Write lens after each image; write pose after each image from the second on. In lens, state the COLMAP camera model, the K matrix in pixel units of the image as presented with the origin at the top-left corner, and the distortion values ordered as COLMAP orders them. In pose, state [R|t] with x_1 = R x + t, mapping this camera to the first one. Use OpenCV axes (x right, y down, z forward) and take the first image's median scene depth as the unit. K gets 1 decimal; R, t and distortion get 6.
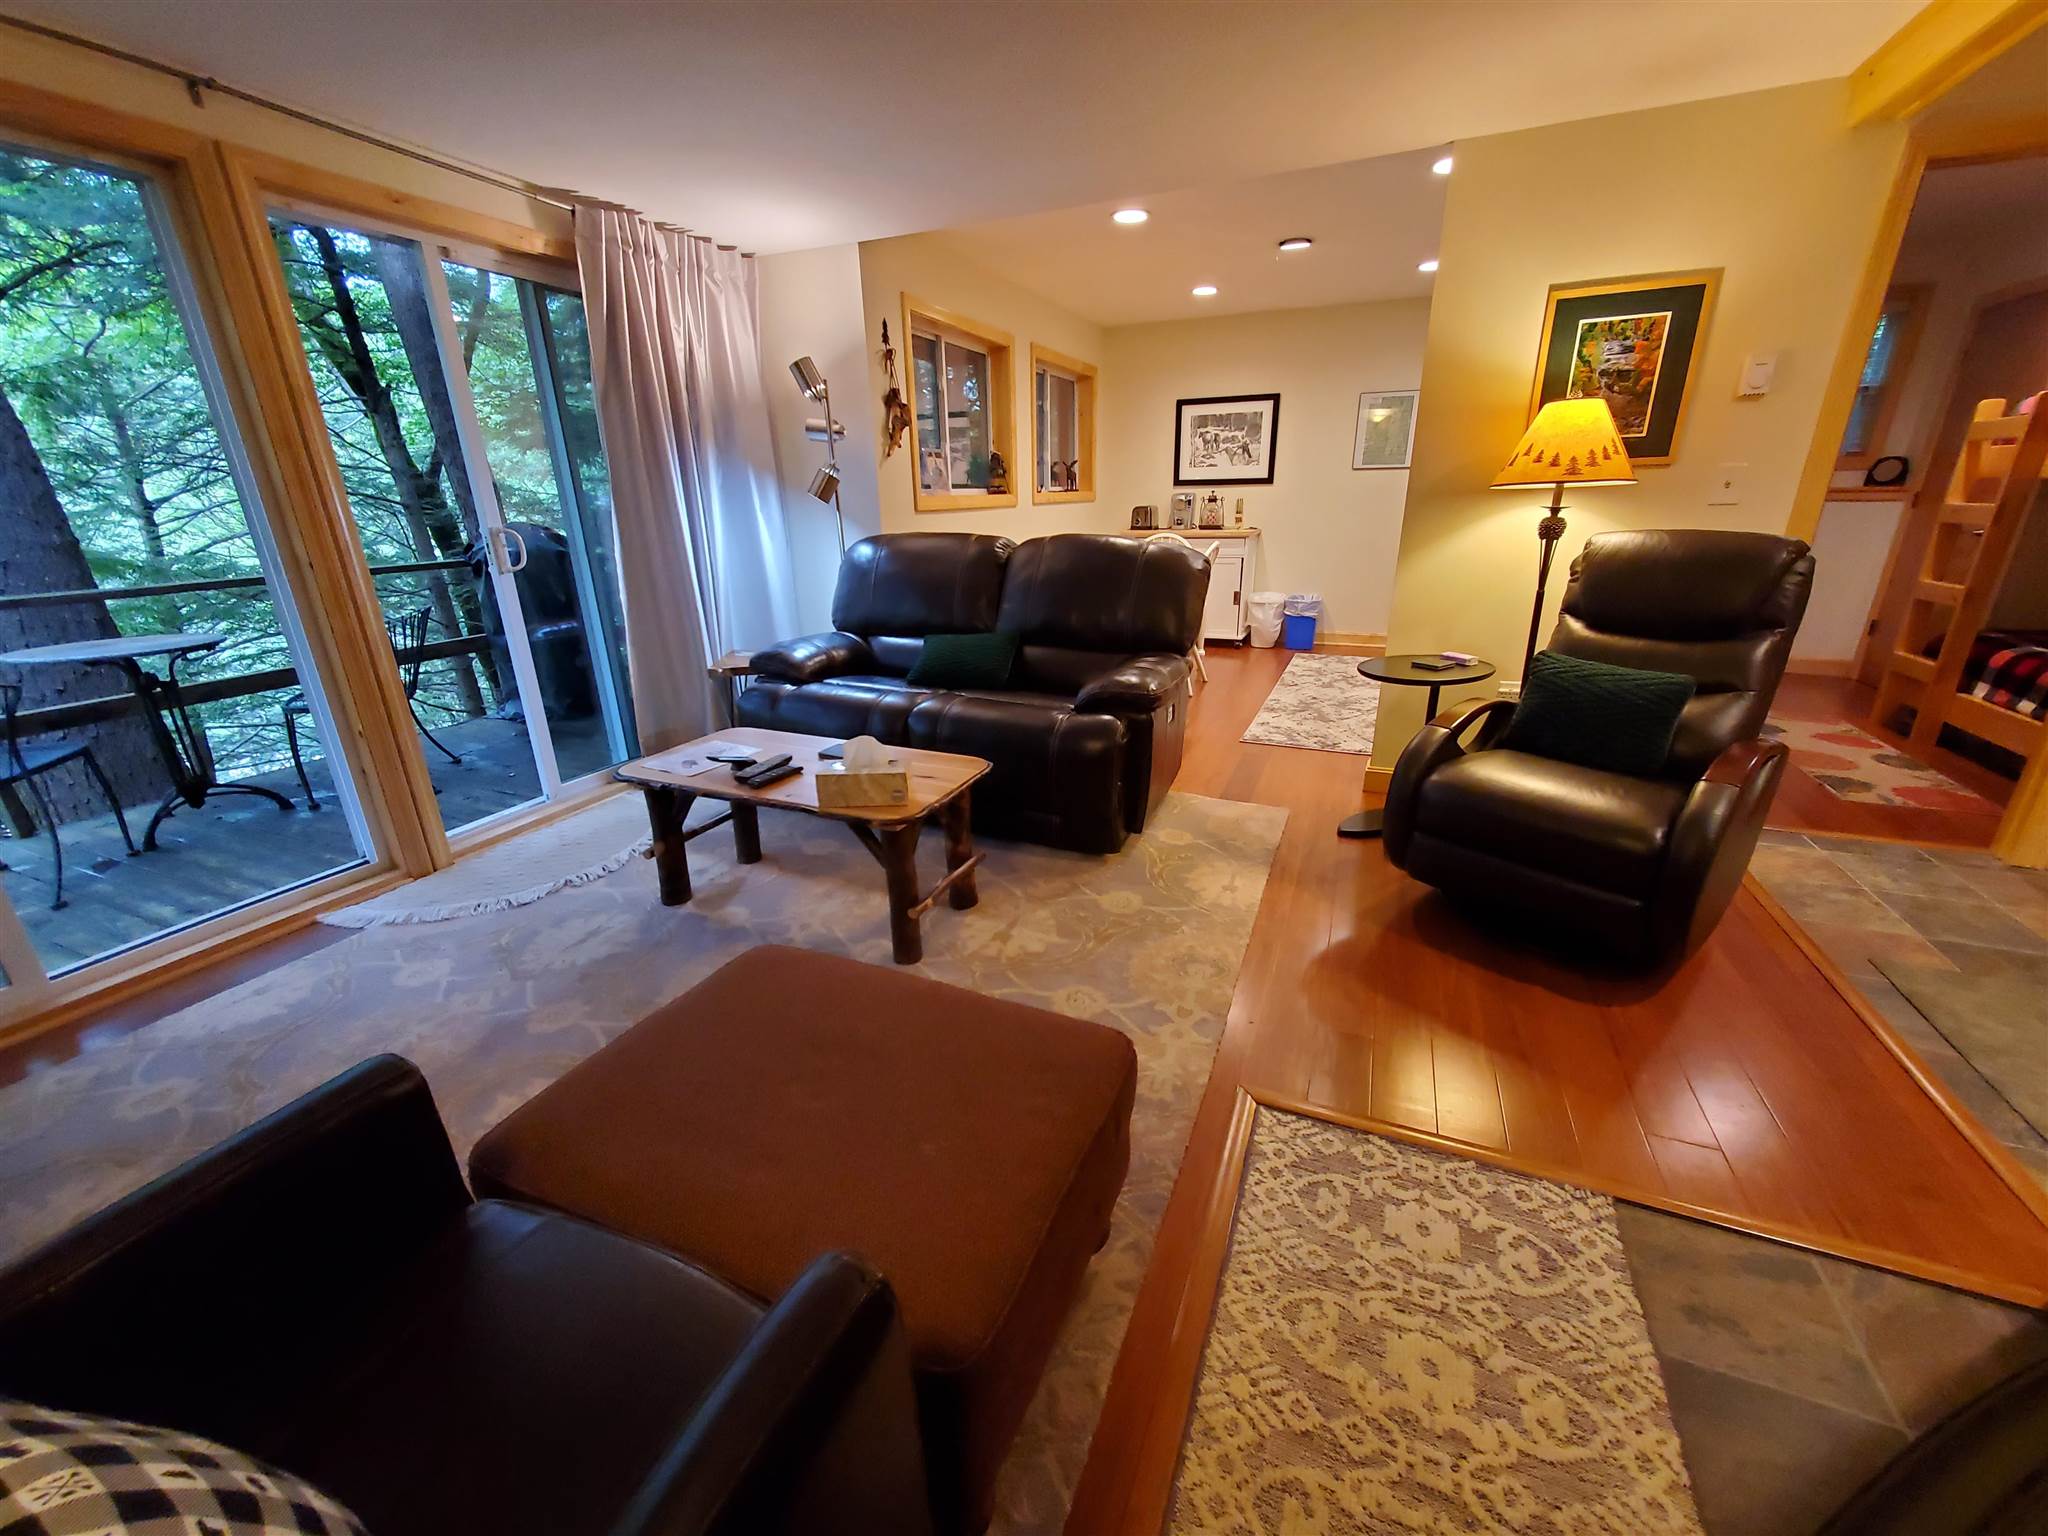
lens RADIAL K [[818.3, 0, 1032.7], [0, 818.3, 799.0], [0, 0, 1]] dist [0.002246, -0.000135]
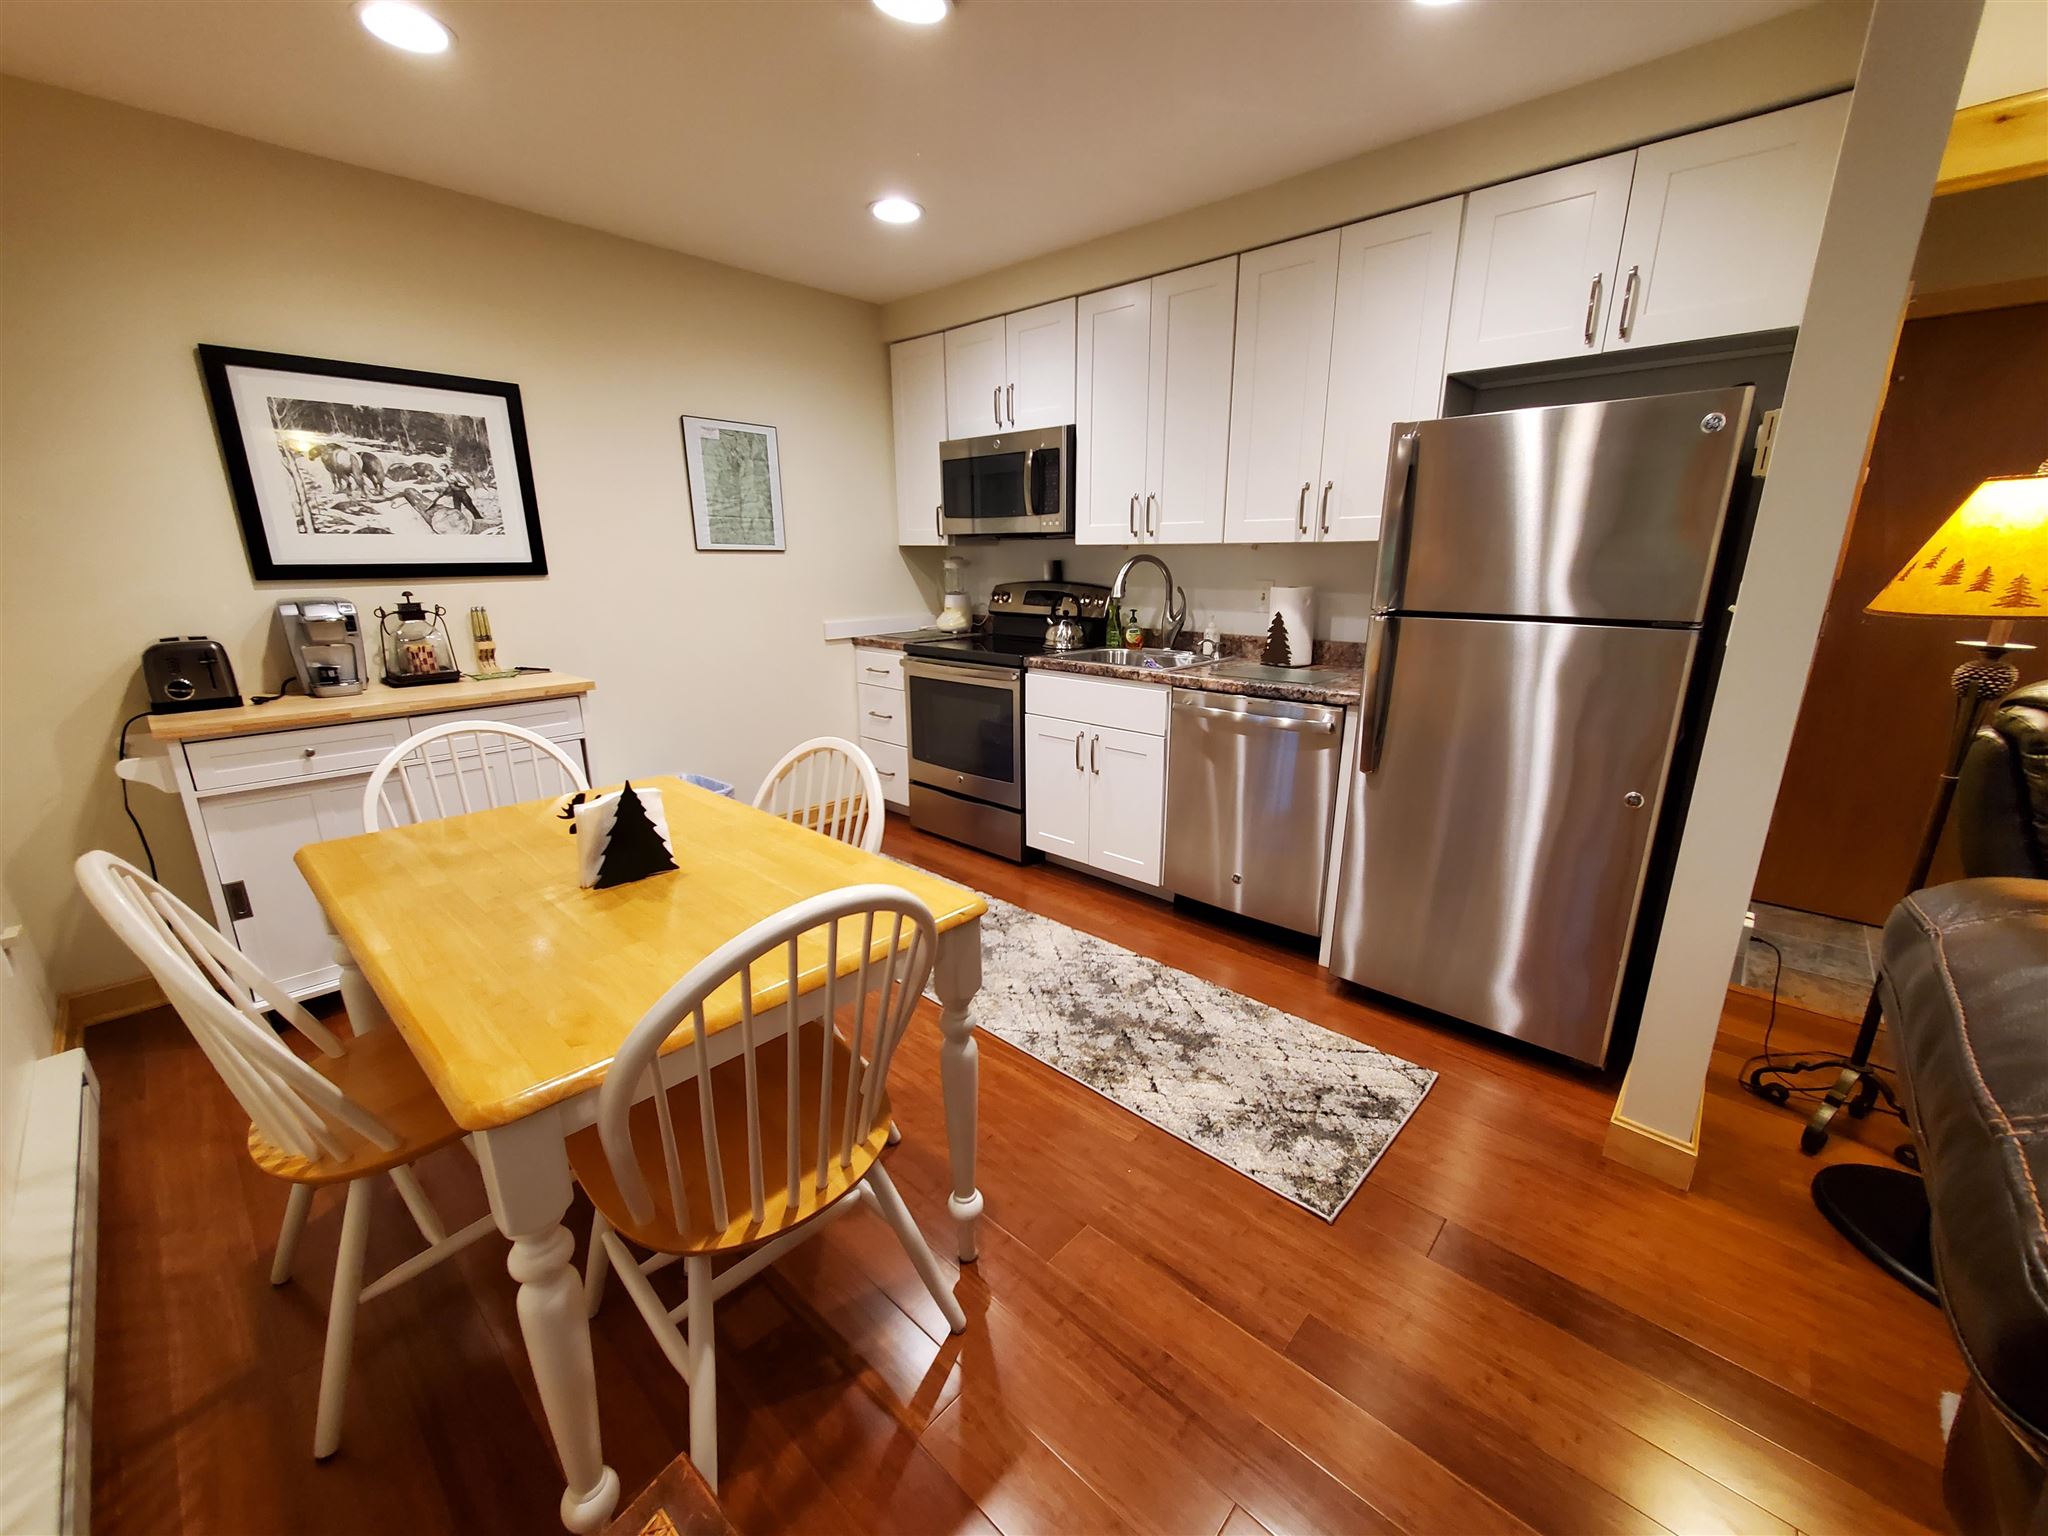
lens RADIAL K [[818.3, 0, 1034.5], [0, 818.3, 776.1], [0, 0, 1]] dist [0.002246, -0.000135]
pose [[0.329310, -0.241211, 0.912892, -0.093462], [0.326008, 0.936411, 0.129823, -0.322626], [-0.886157, 0.254858, 0.387006, 0.786149]]
